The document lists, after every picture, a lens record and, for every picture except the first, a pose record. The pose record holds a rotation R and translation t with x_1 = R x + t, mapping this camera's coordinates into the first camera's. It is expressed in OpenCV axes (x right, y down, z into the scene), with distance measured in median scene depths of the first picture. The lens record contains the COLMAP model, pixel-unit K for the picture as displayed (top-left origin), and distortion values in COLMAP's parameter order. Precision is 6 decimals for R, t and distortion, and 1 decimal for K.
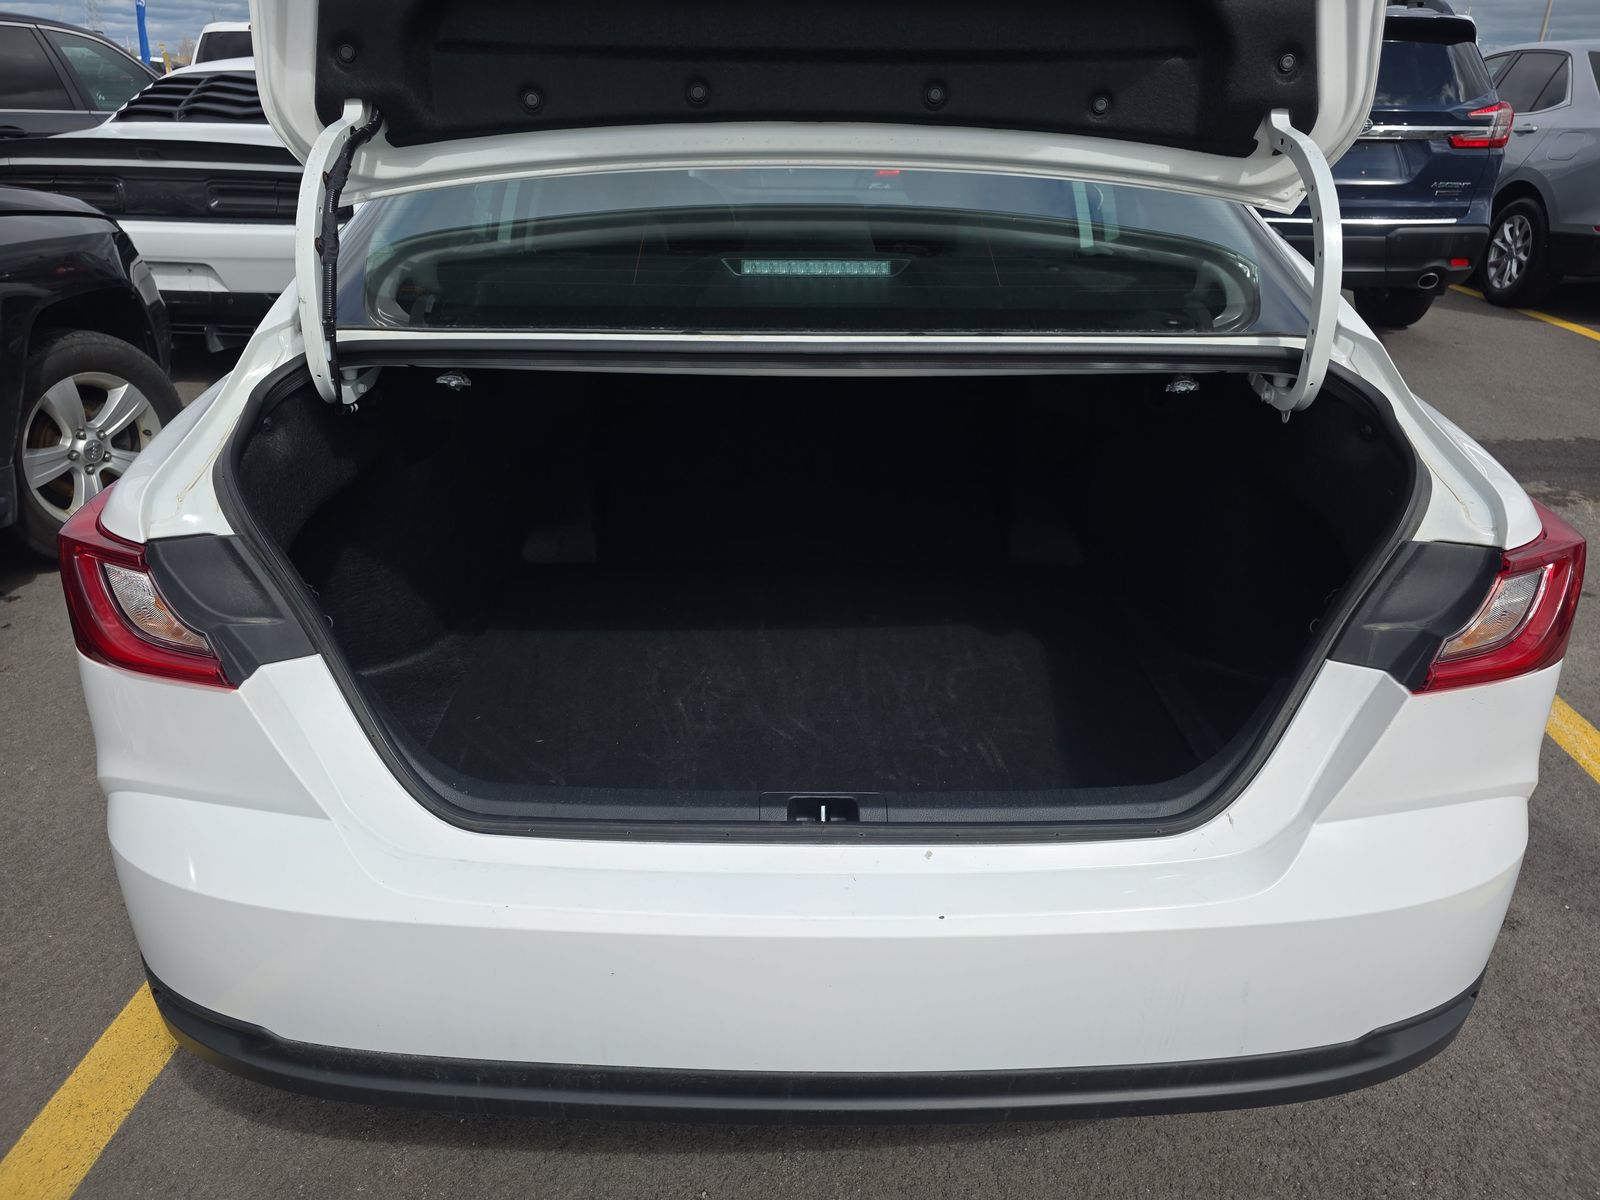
lens RADIAL K [[1027.7, 0, 745.1], [0, 1027.7, 601.3], [0, 0, 1]] dist [0.032305, -0.022361]
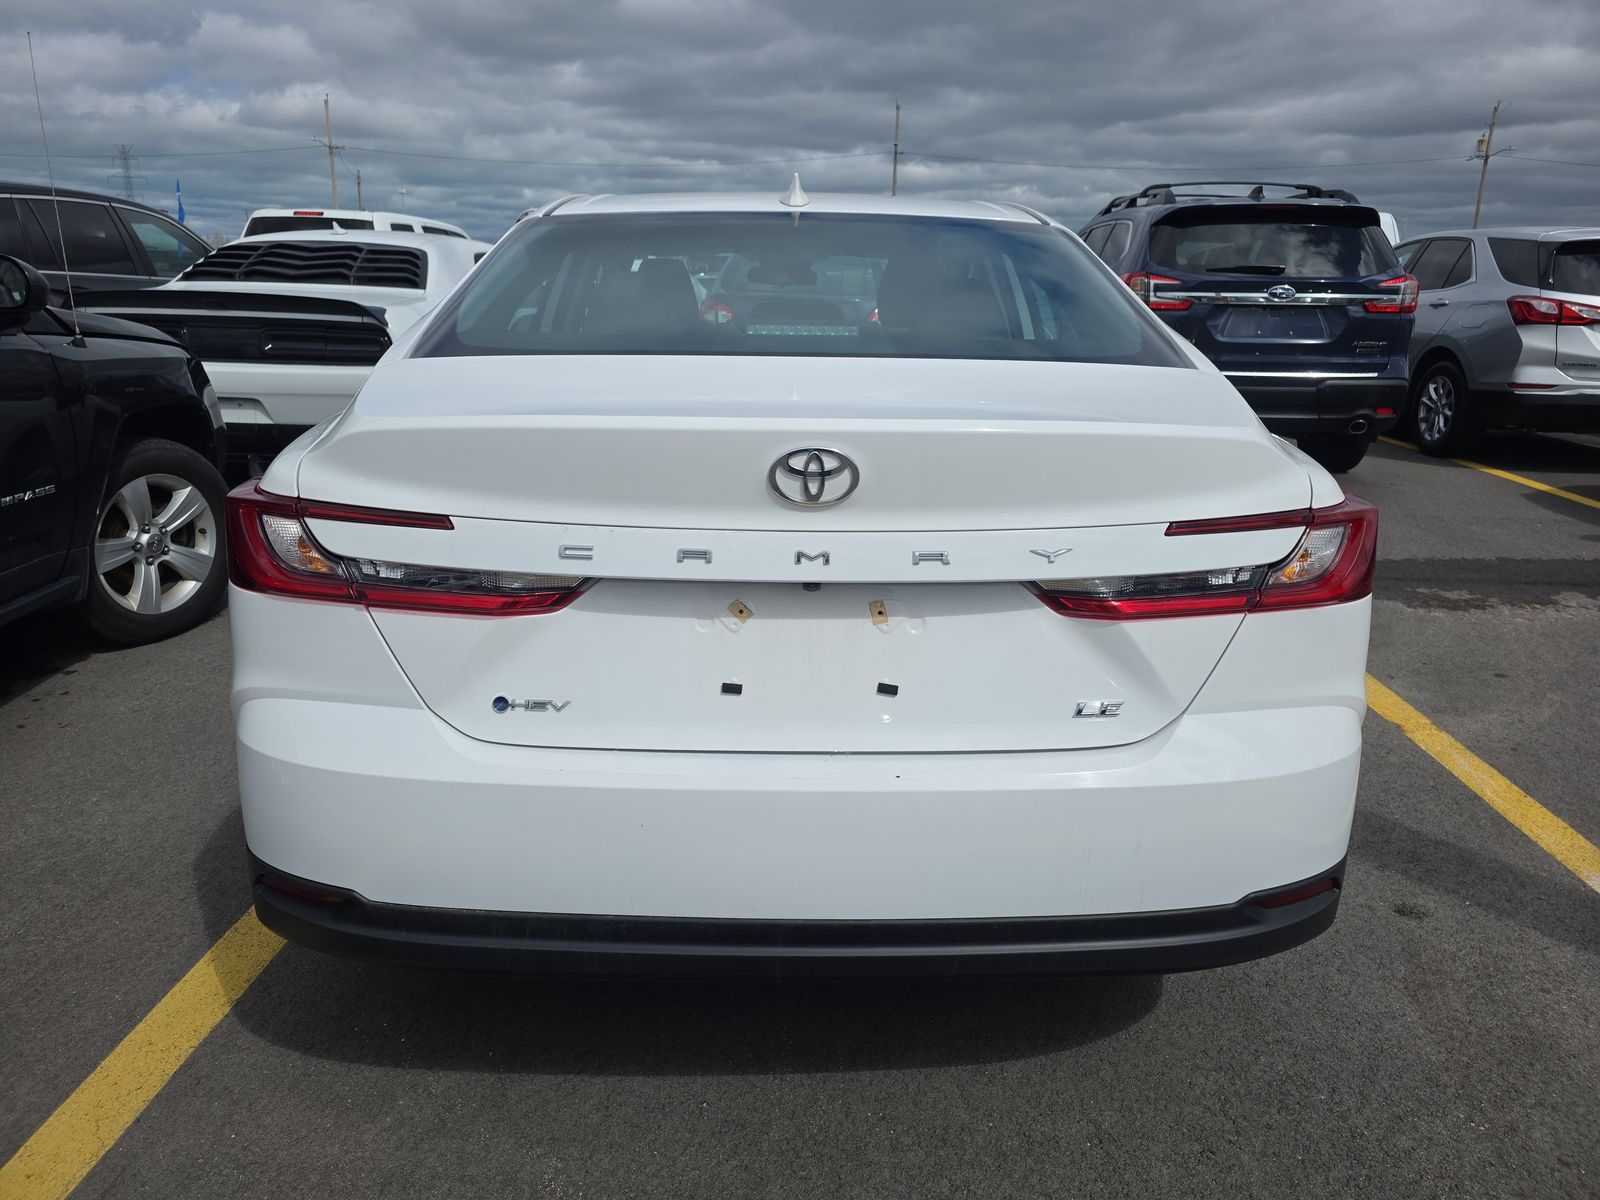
lens RADIAL K [[1027.7, 0, 745.1], [0, 1027.7, 601.3], [0, 0, 1]] dist [0.032305, -0.022361]
pose [[0.999926, 0.010680, 0.005857, -0.003230], [-0.009619, 0.987361, -0.158195, 0.084720], [-0.007473, 0.158127, 0.987391, -0.088424]]
